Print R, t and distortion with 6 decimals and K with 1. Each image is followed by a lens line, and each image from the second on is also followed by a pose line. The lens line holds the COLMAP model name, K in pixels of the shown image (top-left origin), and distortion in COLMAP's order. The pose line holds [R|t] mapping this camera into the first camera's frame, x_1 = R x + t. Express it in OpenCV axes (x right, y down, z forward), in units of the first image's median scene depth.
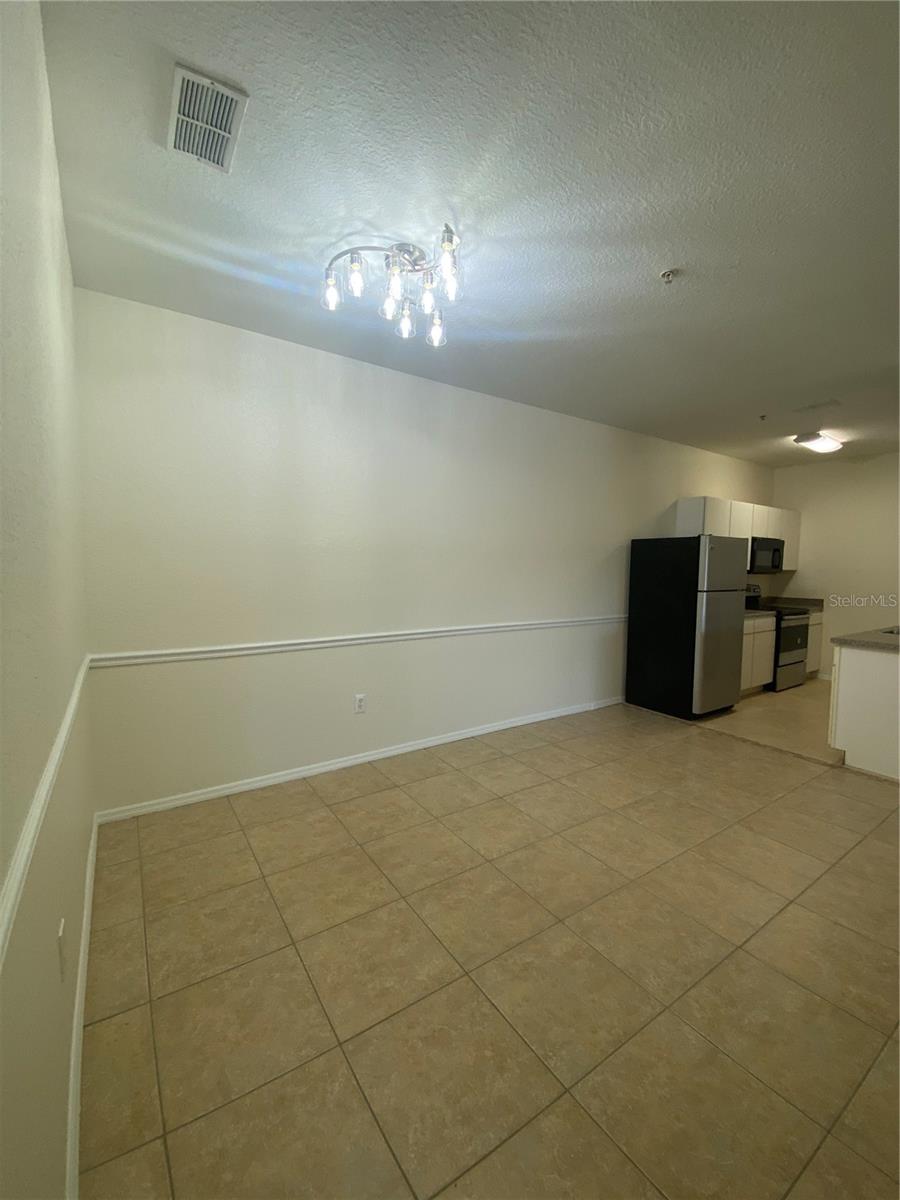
lens RADIAL K [[488.6, 0, 449.2], [0, 488.6, 601.8], [0, 0, 1]] dist [0.002186, -0.013008]
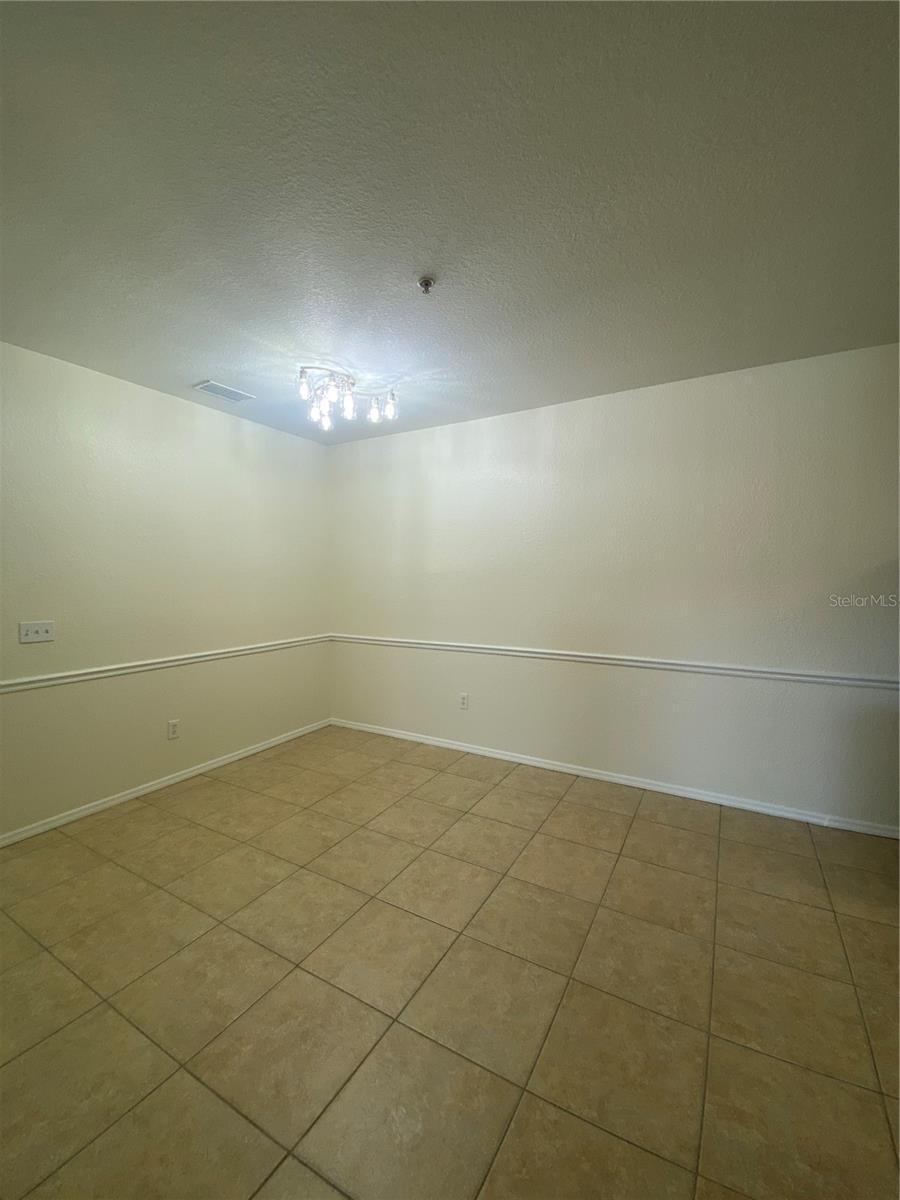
lens RADIAL K [[488.6, 0, 453.3], [0, 488.6, 594.2], [0, 0, 1]] dist [0.002186, -0.013008]
pose [[0.453767, 0.030797, -0.890588, 1.095128], [-0.073581, 0.997285, -0.003004, -0.061877], [0.888077, 0.066894, 0.454801, 0.515949]]
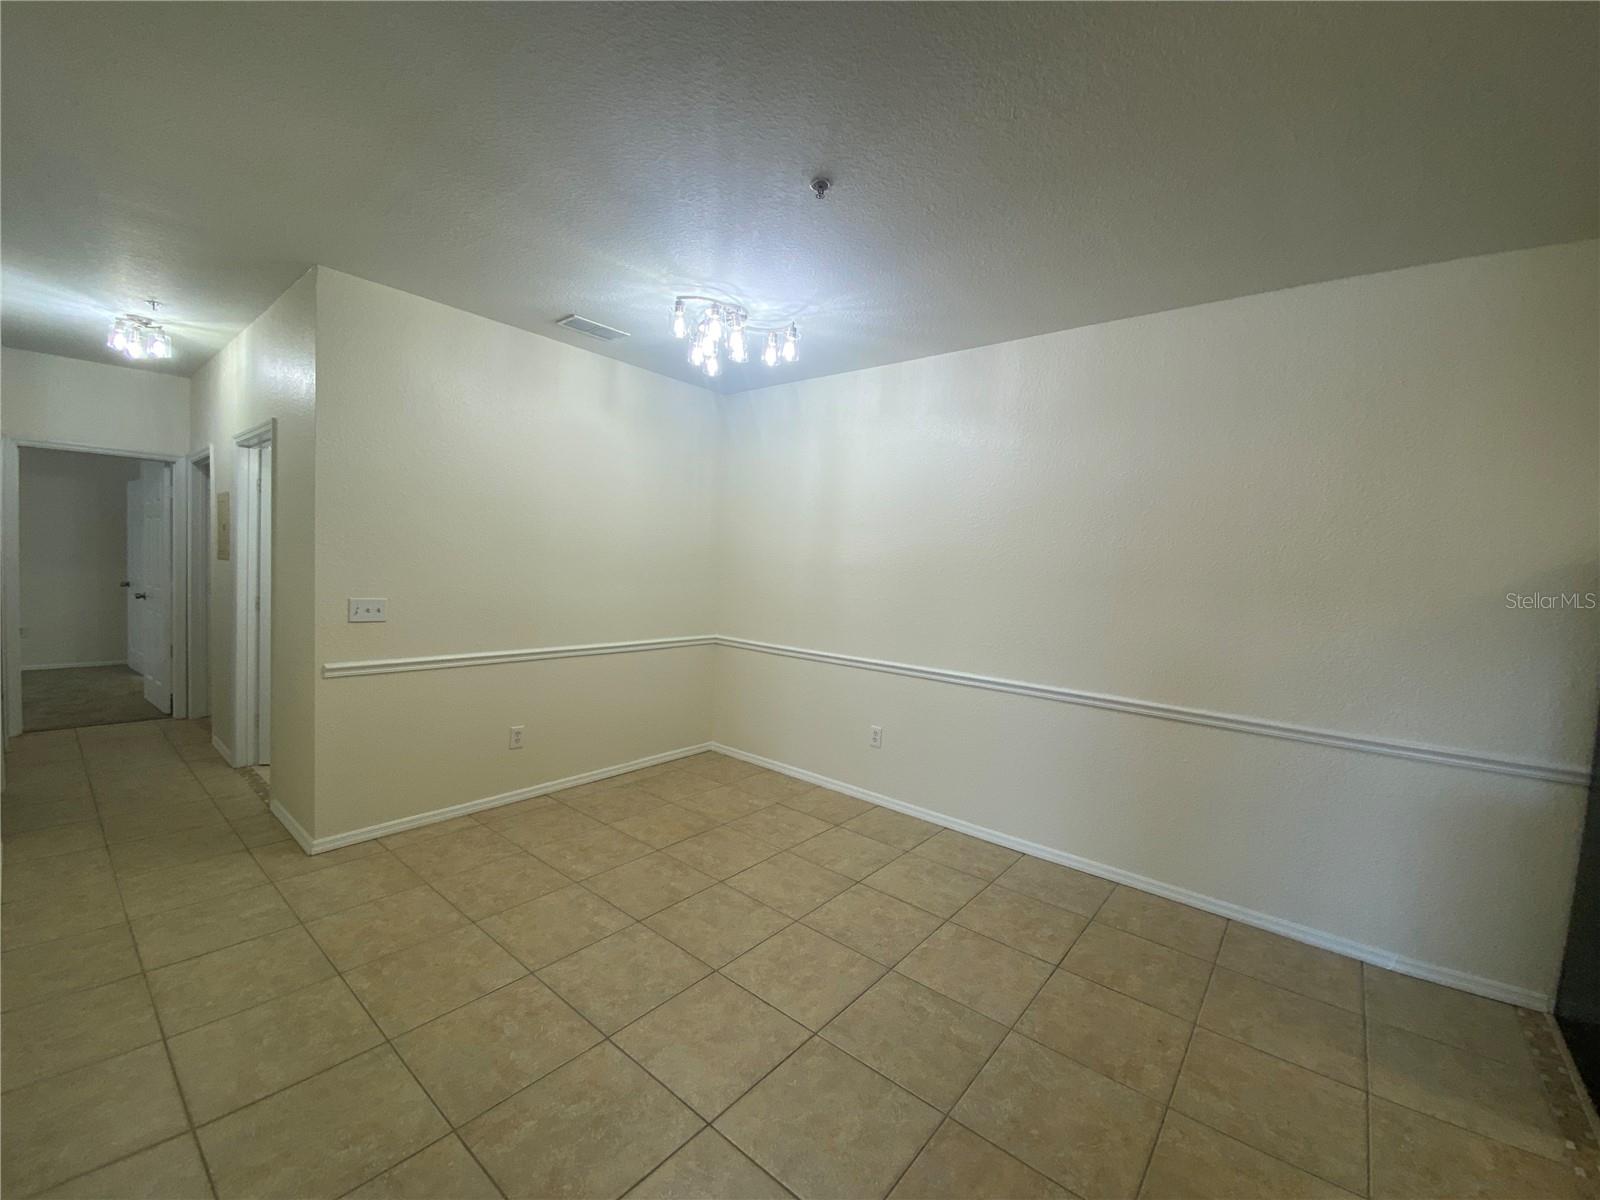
lens RADIAL K [[651.5, 0, 800.1], [0, 651.5, 596.1], [0, 0, 1]] dist [0.002186, -0.013008]
pose [[0.293961, 0.059251, -0.953979, 1.147127], [-0.127494, 0.991589, 0.022301, -0.073313], [0.947276, 0.115071, 0.299042, 0.595737]]
